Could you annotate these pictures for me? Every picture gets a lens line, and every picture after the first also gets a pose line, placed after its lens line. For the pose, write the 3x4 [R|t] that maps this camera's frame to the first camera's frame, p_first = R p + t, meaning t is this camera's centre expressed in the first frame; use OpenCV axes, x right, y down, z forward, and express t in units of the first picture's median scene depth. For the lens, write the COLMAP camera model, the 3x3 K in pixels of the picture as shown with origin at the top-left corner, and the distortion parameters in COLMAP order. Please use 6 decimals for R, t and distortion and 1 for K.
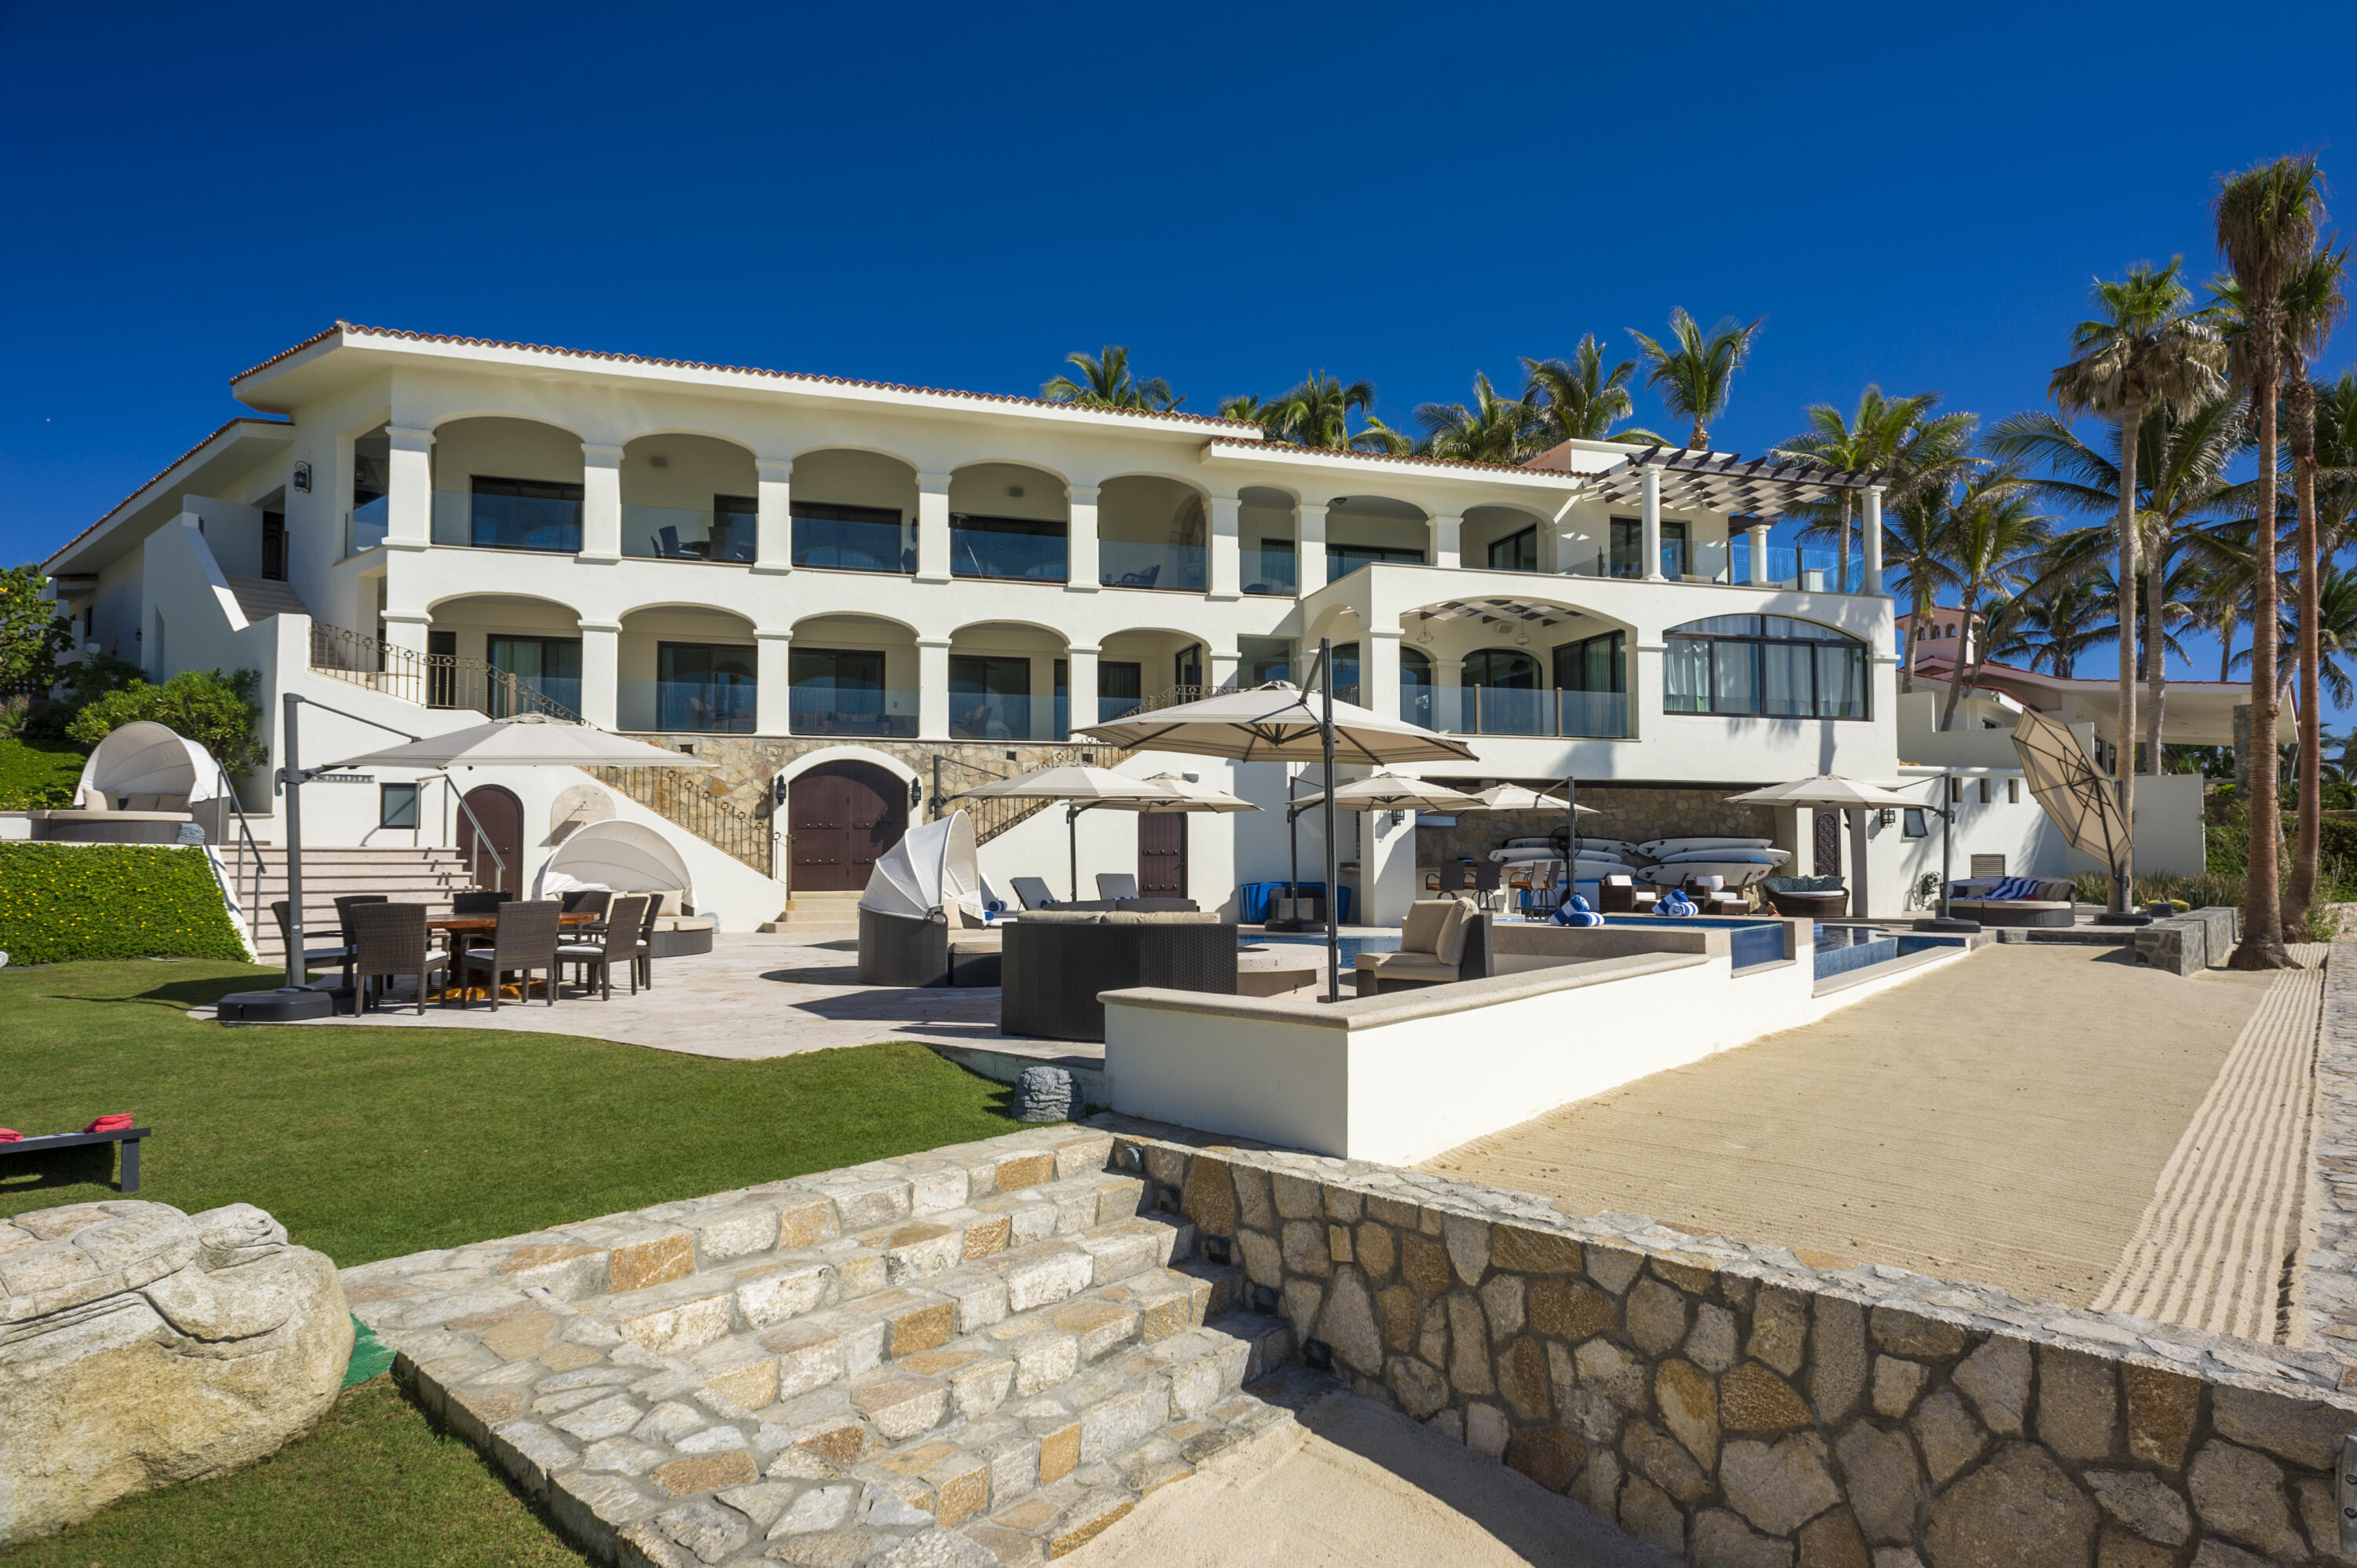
lens RADIAL K [[1319.2, 0, 1178.8], [0, 1319.2, 876.3], [0, 0, 1]] dist [0.007236, -0.001453]
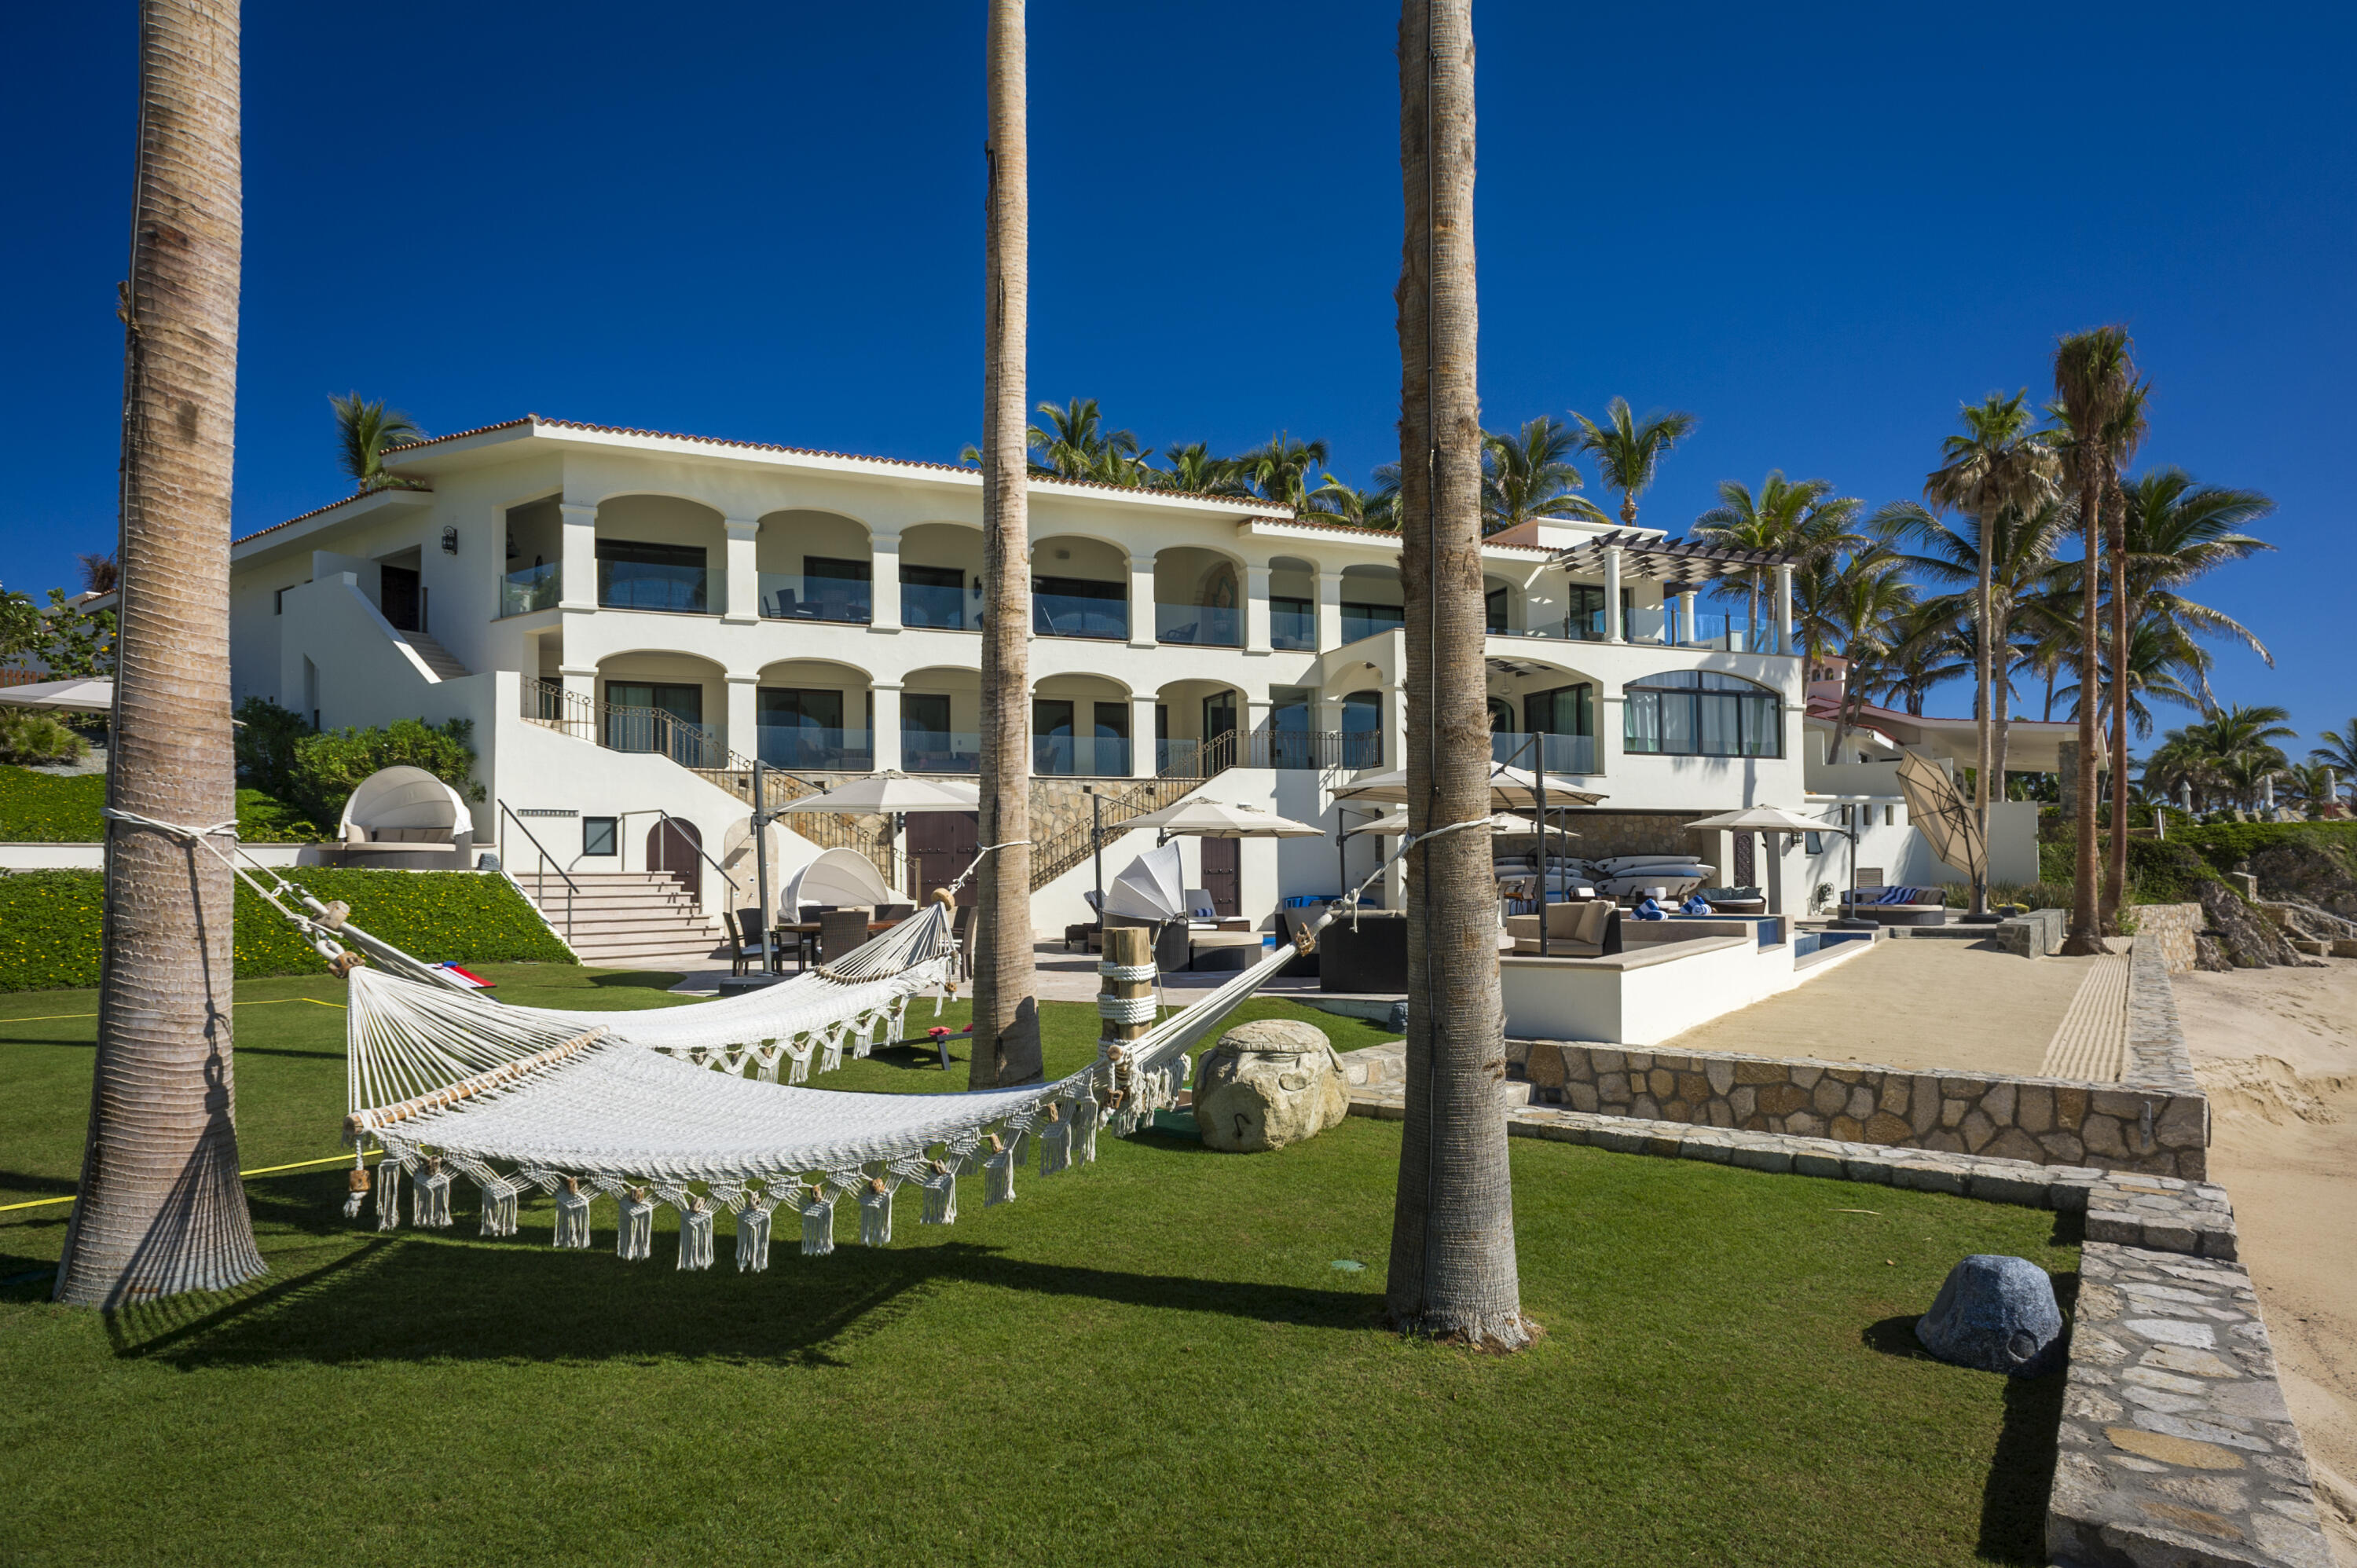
lens RADIAL K [[1322.9, 0, 1181.2], [0, 1322.9, 921.5], [0, 0, 1]] dist [0.005388, 0.000582]
pose [[0.995579, -0.010878, 0.093300, -0.150676], [0.009007, 0.999750, 0.020451, 0.002169], [-0.093499, -0.019520, 0.995428, -0.171065]]
